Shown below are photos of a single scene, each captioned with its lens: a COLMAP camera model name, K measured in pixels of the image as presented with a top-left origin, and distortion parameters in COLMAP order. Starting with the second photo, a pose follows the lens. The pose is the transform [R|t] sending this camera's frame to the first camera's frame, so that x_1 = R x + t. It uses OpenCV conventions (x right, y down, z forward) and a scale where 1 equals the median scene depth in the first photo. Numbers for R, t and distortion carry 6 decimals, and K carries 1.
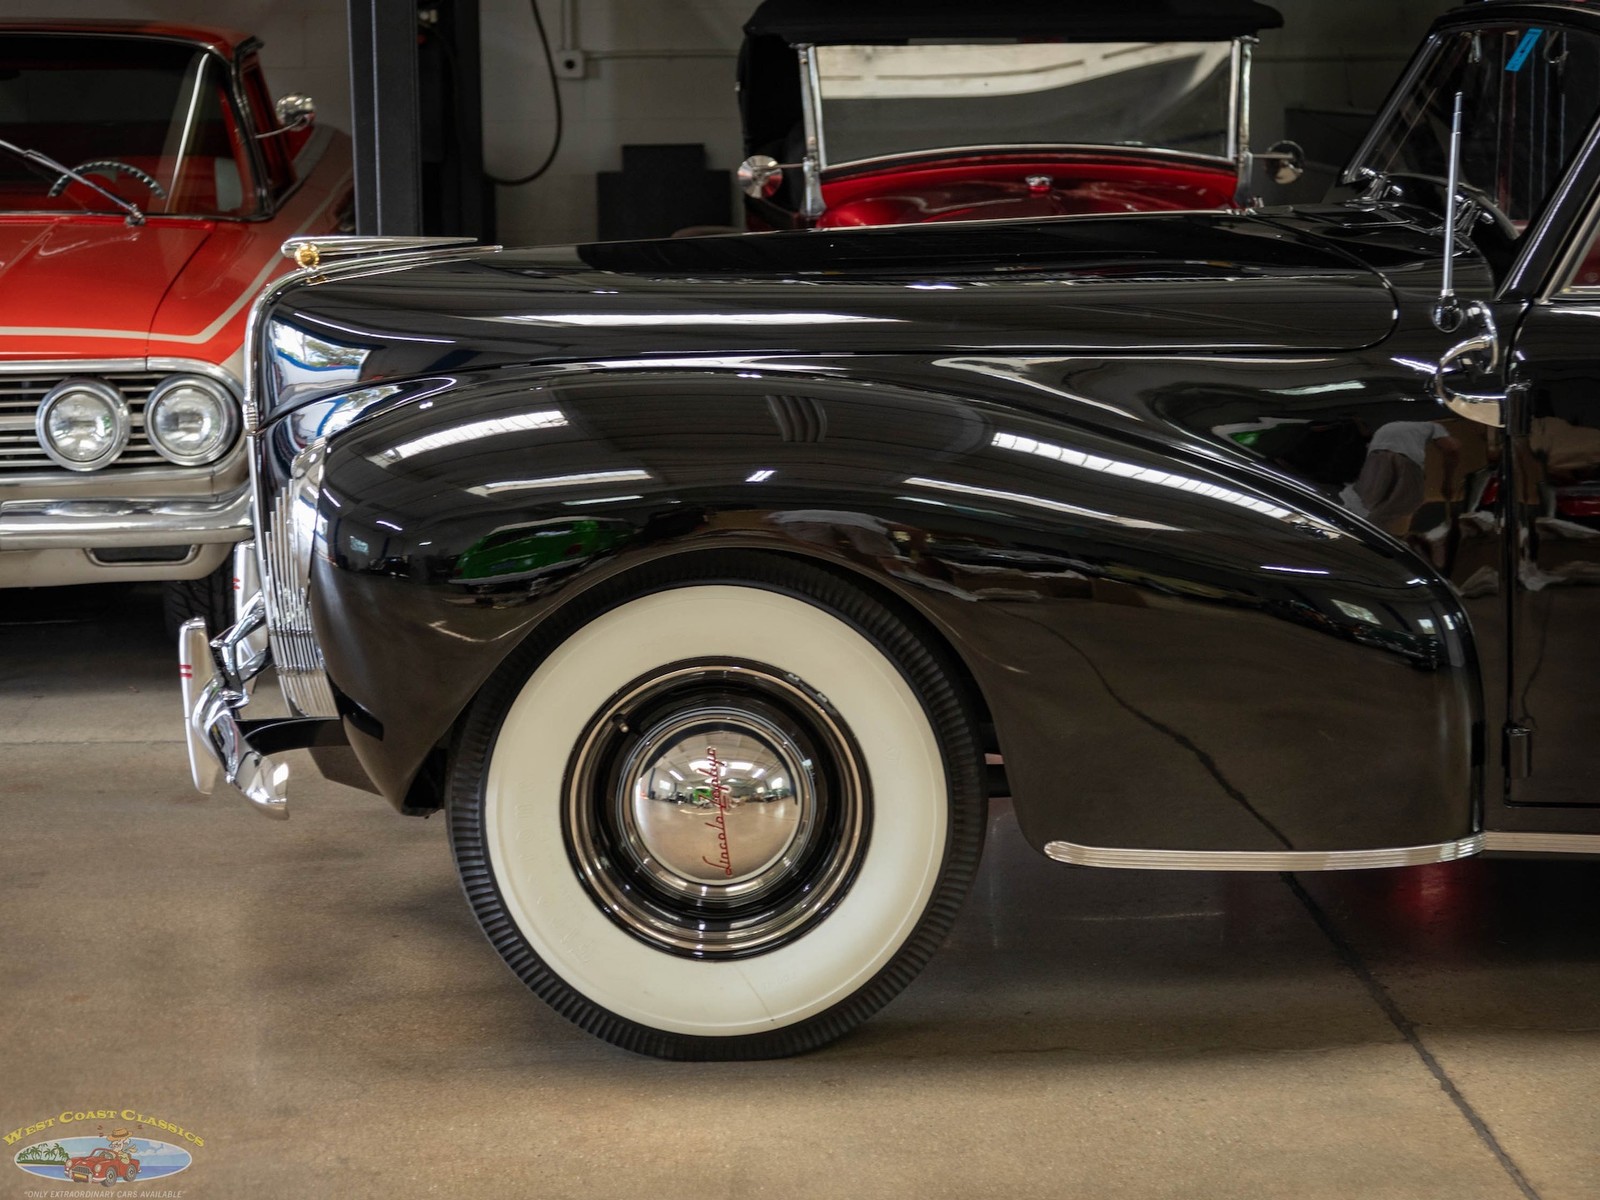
lens RADIAL K [[4942.7, 0, 800.0], [0, 4942.7, 600.0], [0, 0, 1]] dist [0.057614, -1.432982]
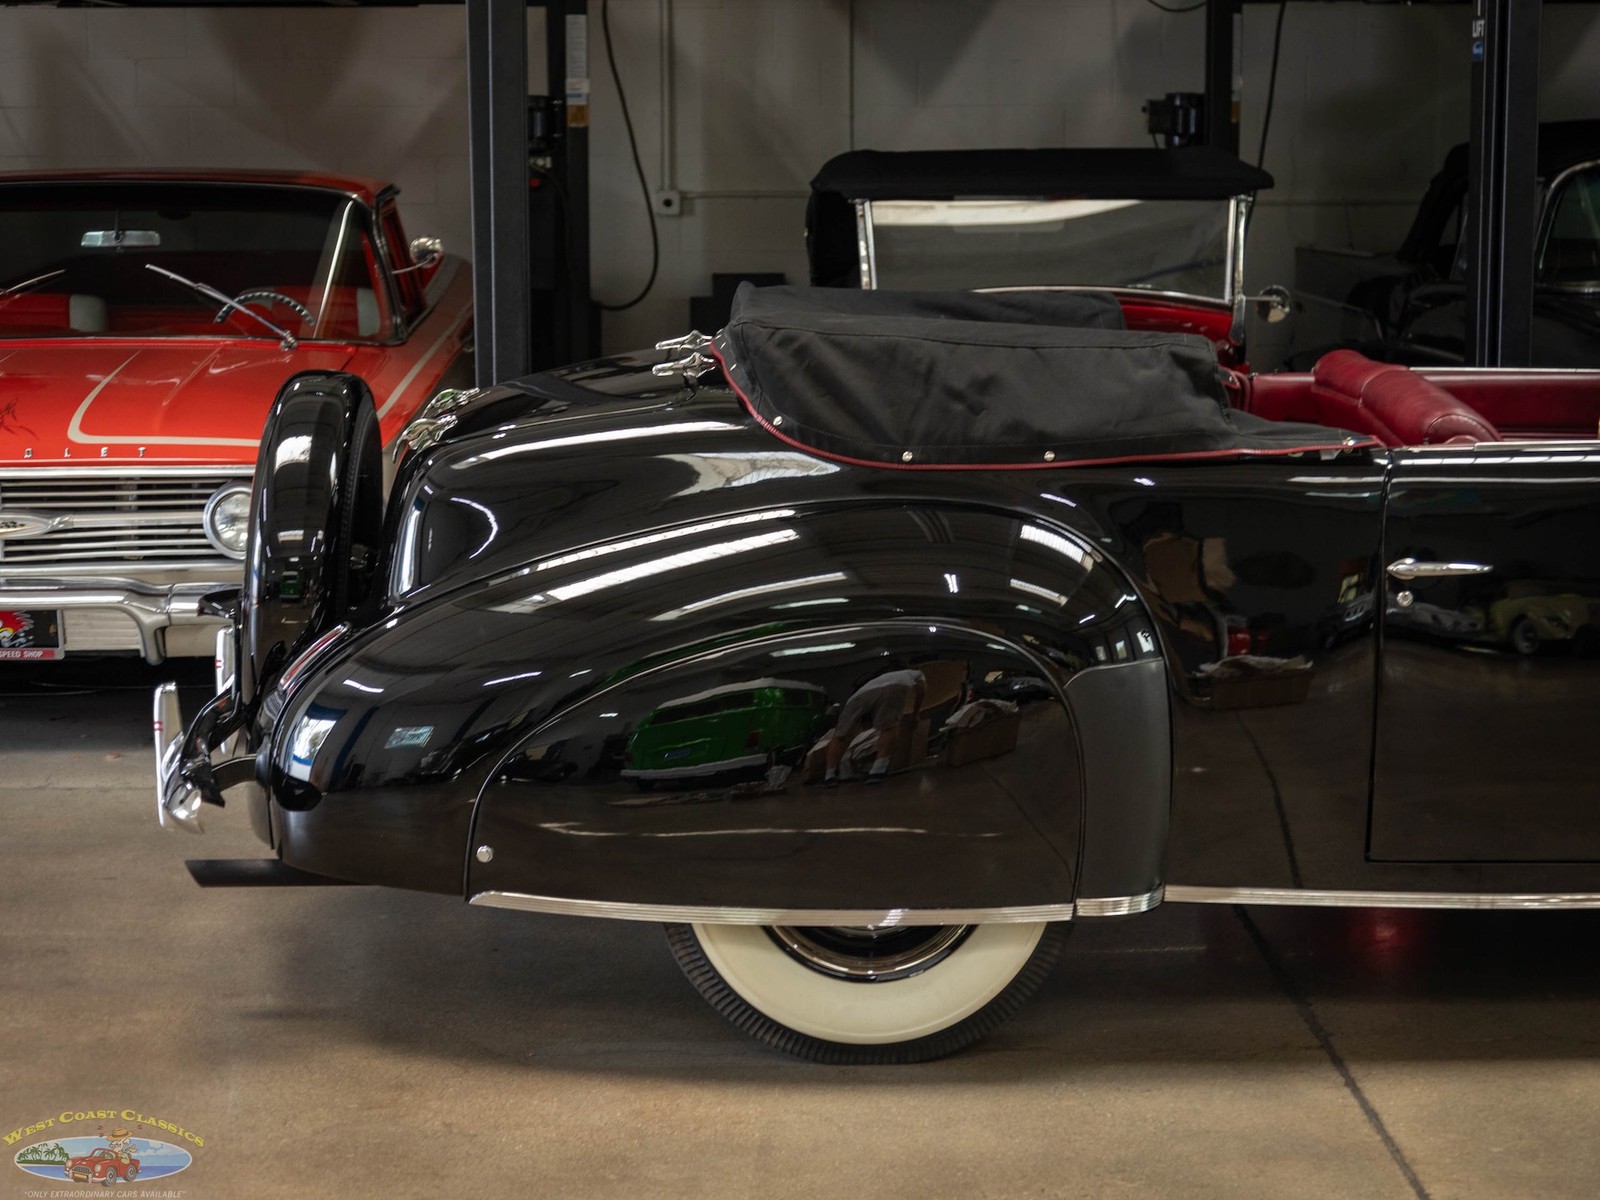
lens RADIAL K [[4942.7, 0, 800.0], [0, 4942.7, 600.0], [0, 0, 1]] dist [0.057614, -1.432982]
pose [[0.999527, 0.013681, -0.027540, 0.020167], [-0.014030, 0.999823, -0.012529, -0.002924], [0.027364, 0.012909, 0.999542, -0.169852]]
